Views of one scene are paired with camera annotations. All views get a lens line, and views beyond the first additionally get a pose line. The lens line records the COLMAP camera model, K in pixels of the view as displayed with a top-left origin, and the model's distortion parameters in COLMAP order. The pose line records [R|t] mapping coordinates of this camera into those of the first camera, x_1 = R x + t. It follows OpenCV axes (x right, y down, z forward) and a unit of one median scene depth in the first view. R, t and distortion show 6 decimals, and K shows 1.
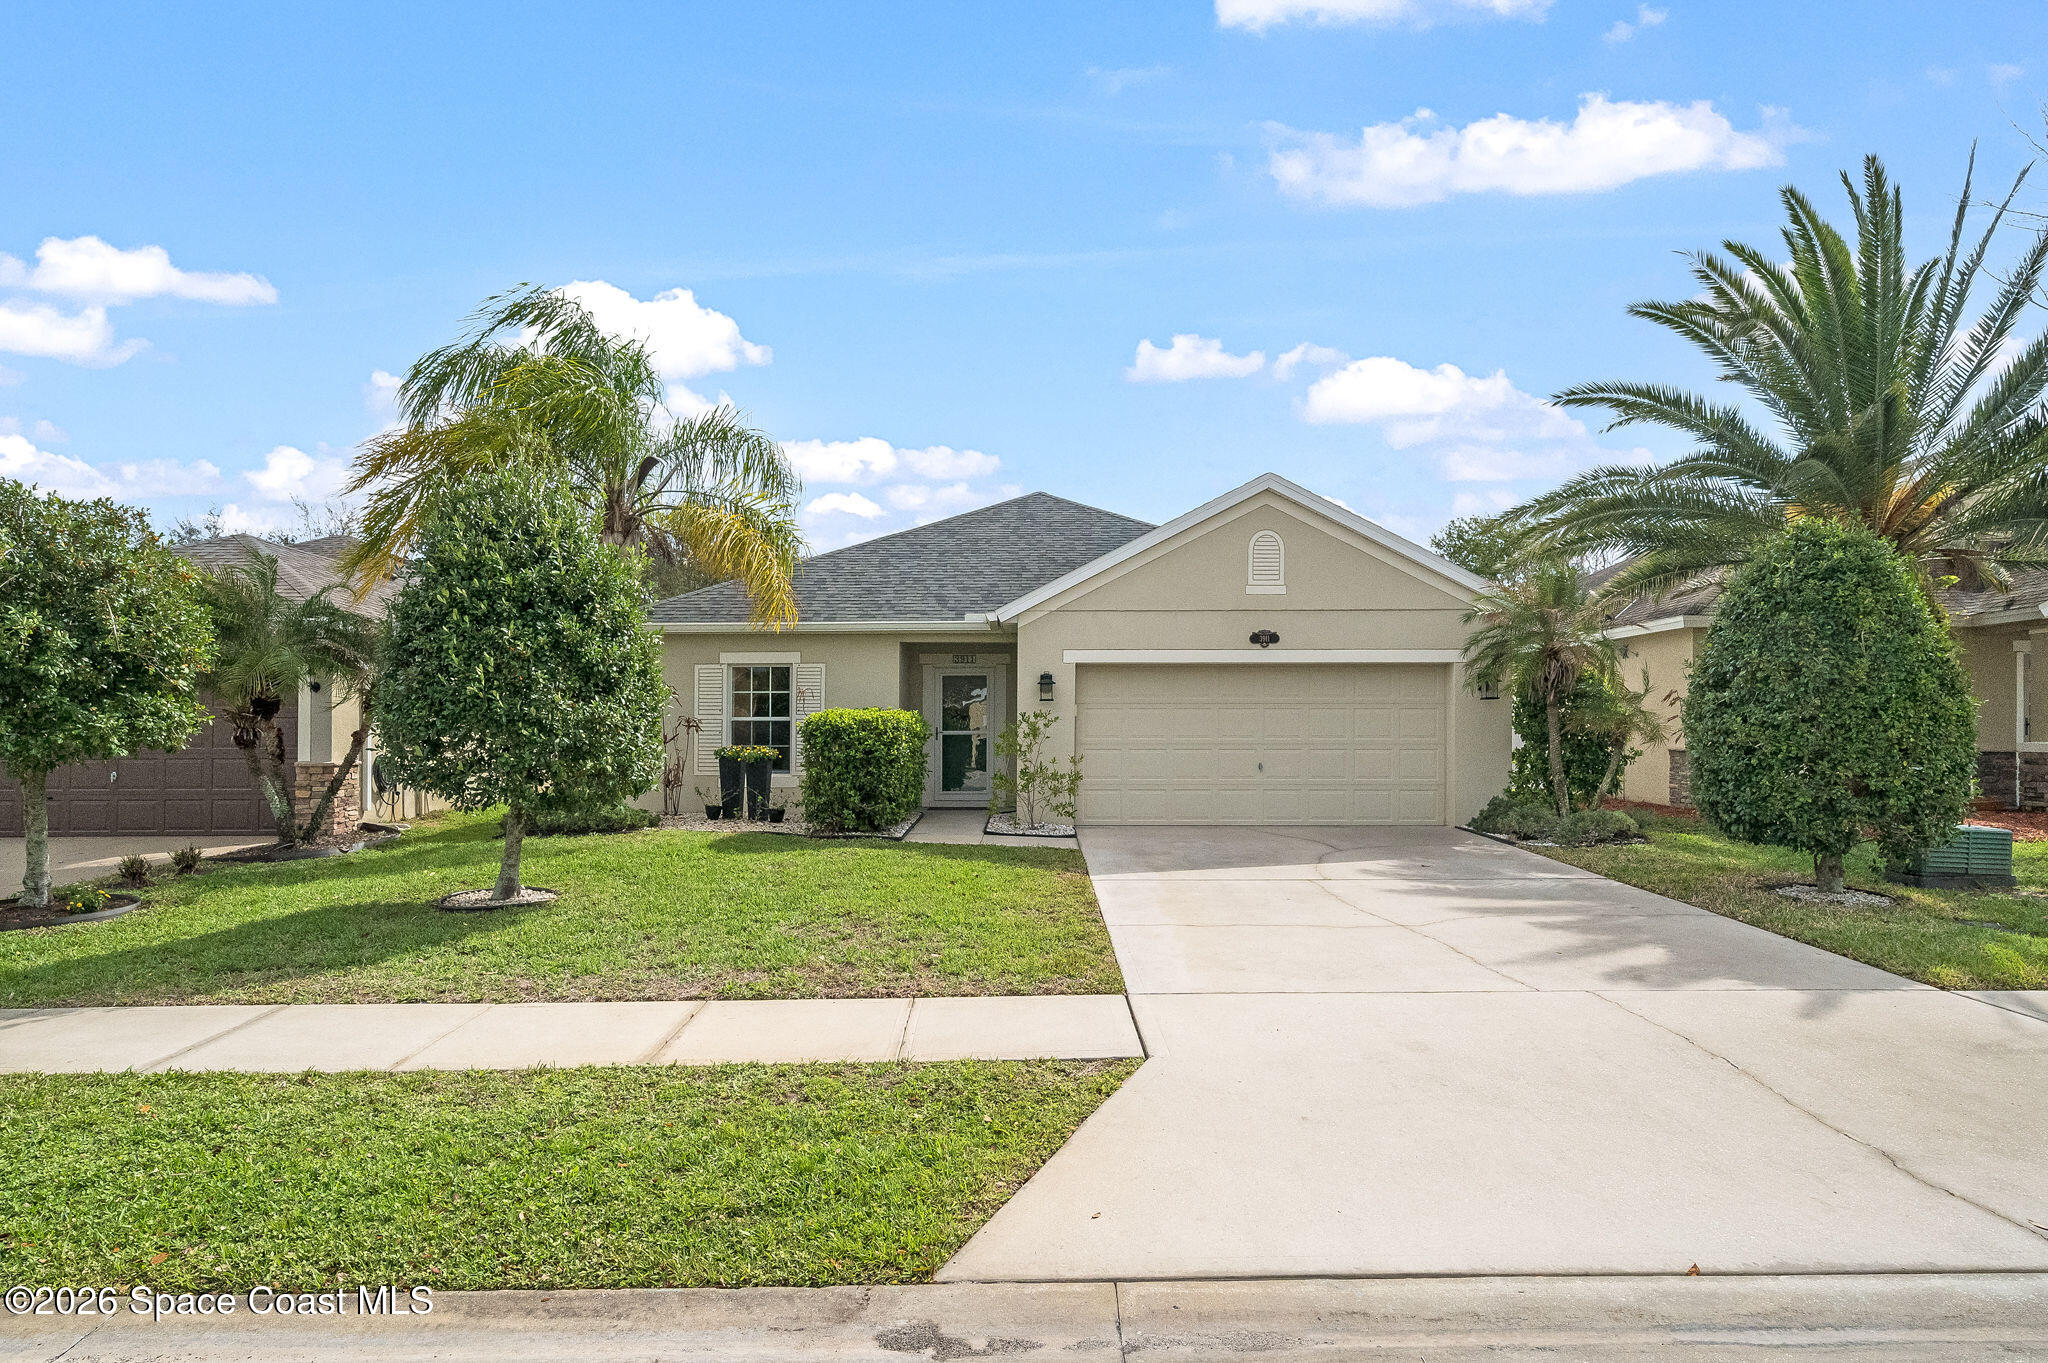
lens RADIAL K [[1120.1, 0, 1028.6], [0, 1120.1, 684.8], [0, 0, 1]] dist [0.002653, 0.000655]
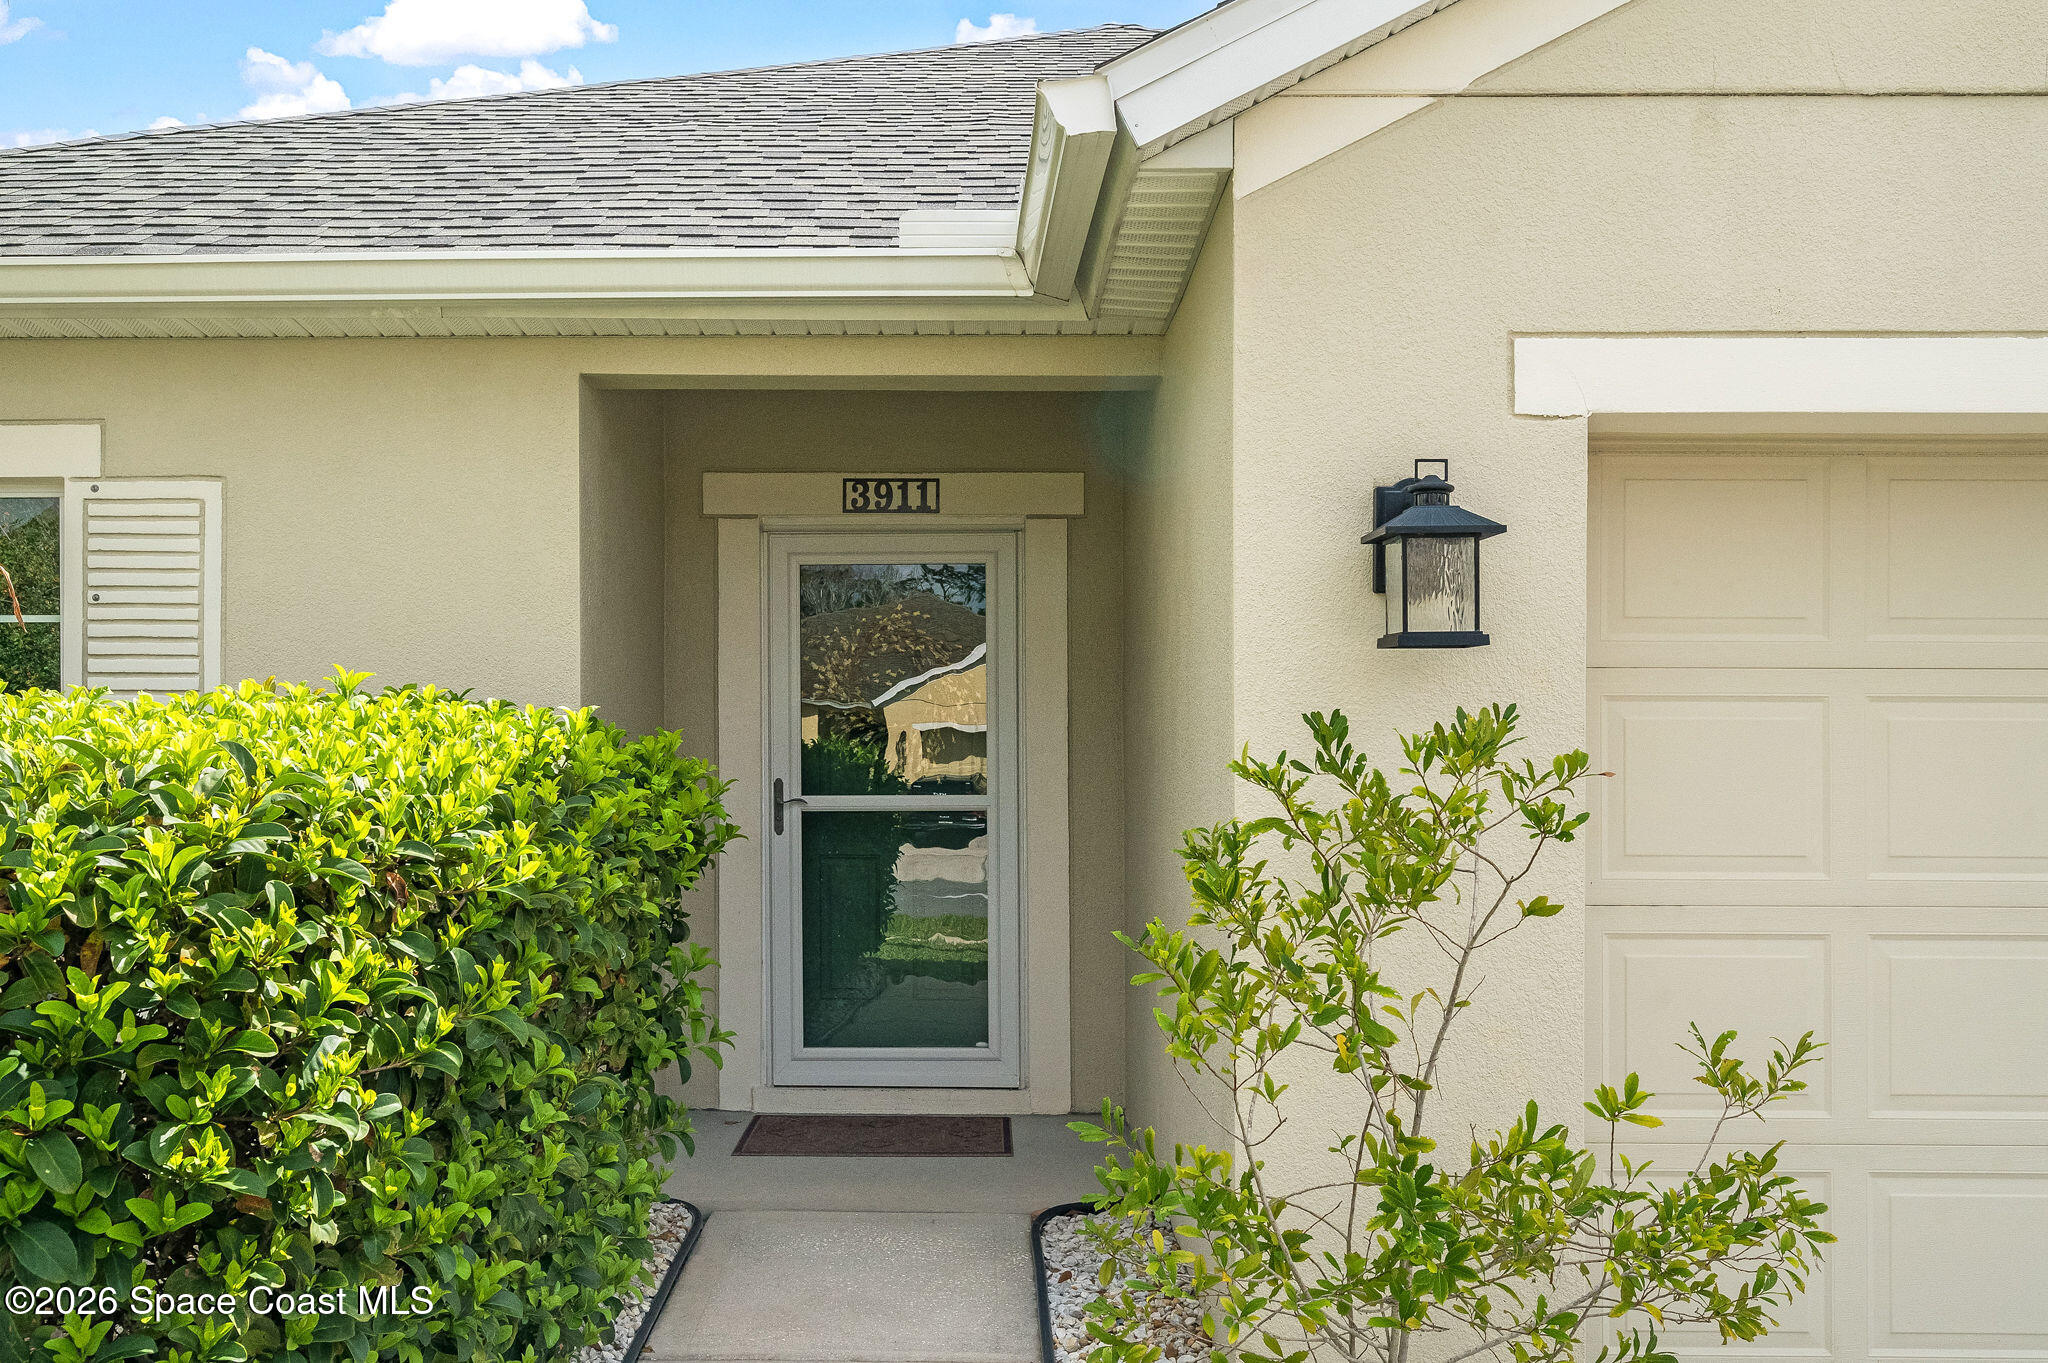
lens RADIAL K [[1774.5, 0, 1021.0], [0, 1774.5, 682.4], [0, 0, 1]] dist [-0.002715, -0.000339]
pose [[0.999692, -0.002683, 0.024663, -0.042183], [0.002502, 0.999970, 0.007348, 0.015407], [-0.024682, -0.007284, 0.999669, 0.667496]]
